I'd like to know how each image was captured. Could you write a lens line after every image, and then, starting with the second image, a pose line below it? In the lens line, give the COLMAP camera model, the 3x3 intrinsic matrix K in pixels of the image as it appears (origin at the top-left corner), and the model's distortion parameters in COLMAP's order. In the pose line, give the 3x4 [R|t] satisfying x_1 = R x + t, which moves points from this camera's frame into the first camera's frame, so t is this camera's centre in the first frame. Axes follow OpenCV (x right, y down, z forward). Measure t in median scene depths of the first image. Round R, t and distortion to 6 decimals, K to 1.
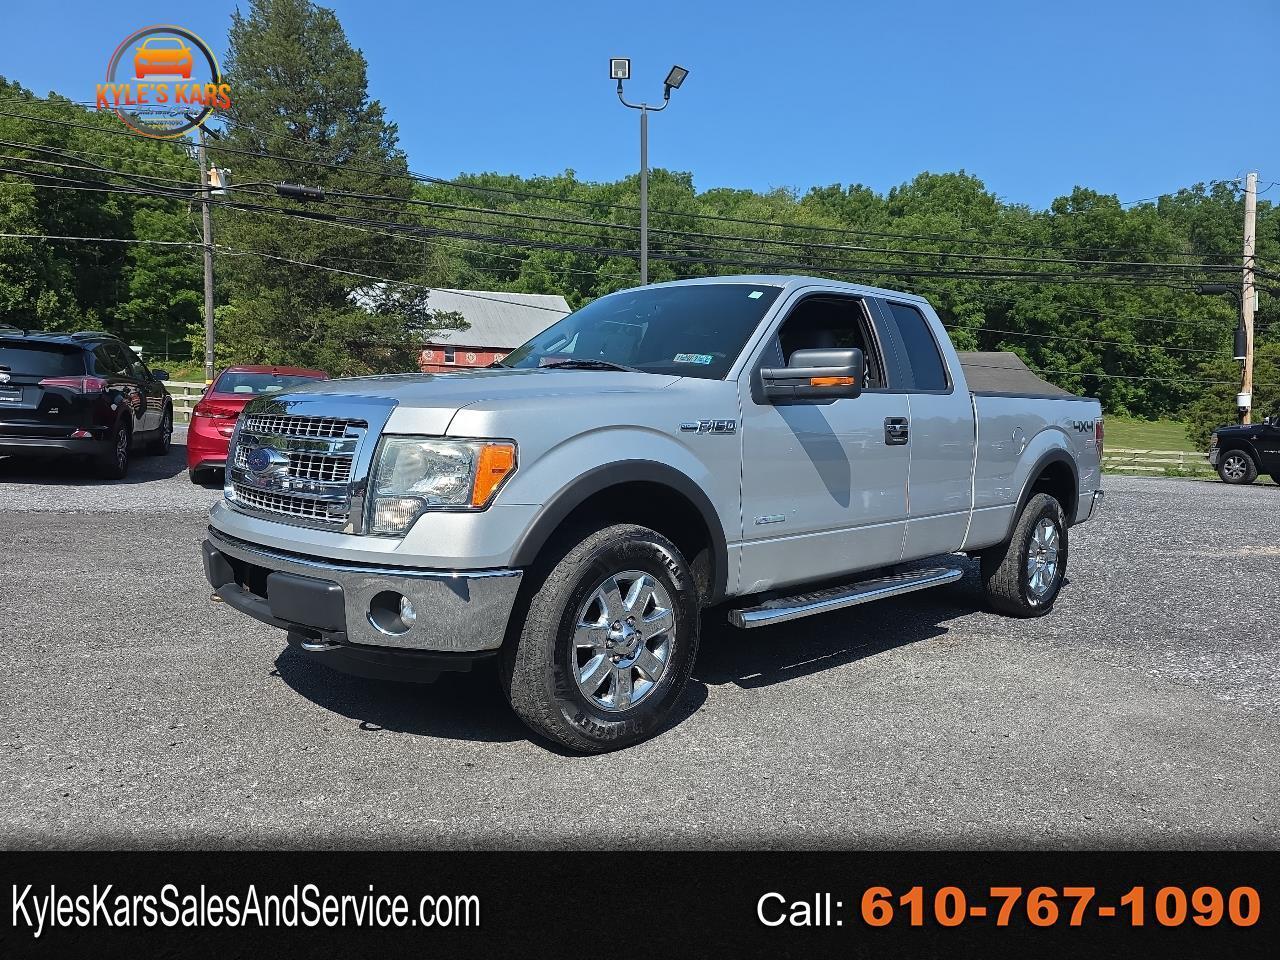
lens RADIAL K [[832.9, 0, 626.8], [0, 832.9, 473.6], [0, 0, 1]] dist [0.043648, -0.033539]
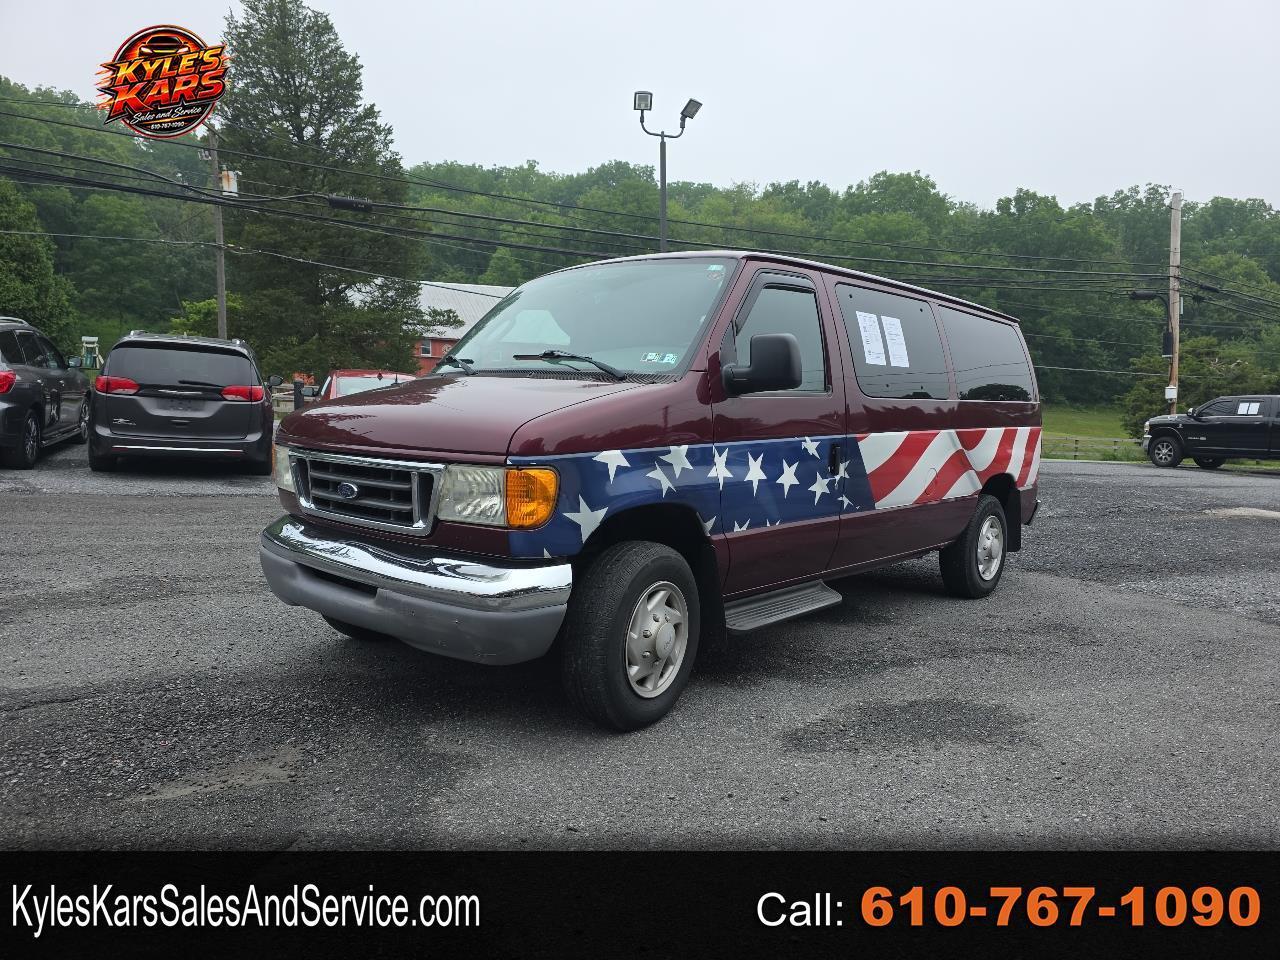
lens RADIAL K [[829.0, 0, 651.6], [0, 829.0, 472.2], [0, 0, 1]] dist [0.053175, -0.048321]
pose [[0.996877, -0.011187, 0.078171, -0.035818], [0.010359, 0.999886, 0.010997, -0.000303], [-0.078285, -0.010153, 0.996879, -0.047405]]
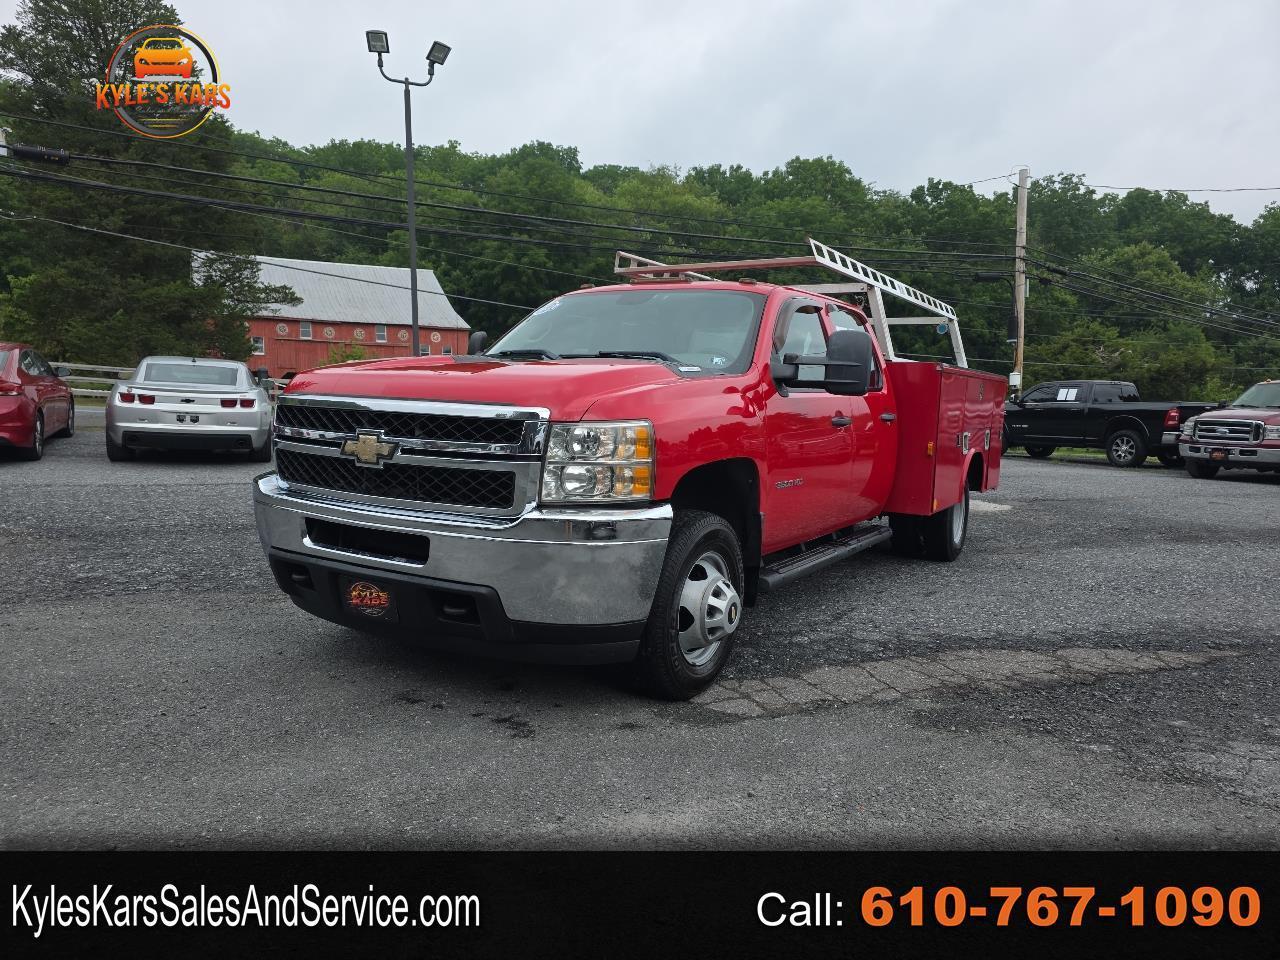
lens RADIAL K [[832.9, 0, 626.8], [0, 832.9, 473.6], [0, 0, 1]] dist [0.043648, -0.033539]
pose [[0.992793, -0.011660, 0.119277, 0.063581], [0.008447, 0.999589, 0.027405, 0.000378], [-0.119547, -0.026200, 0.992483, -0.014134]]
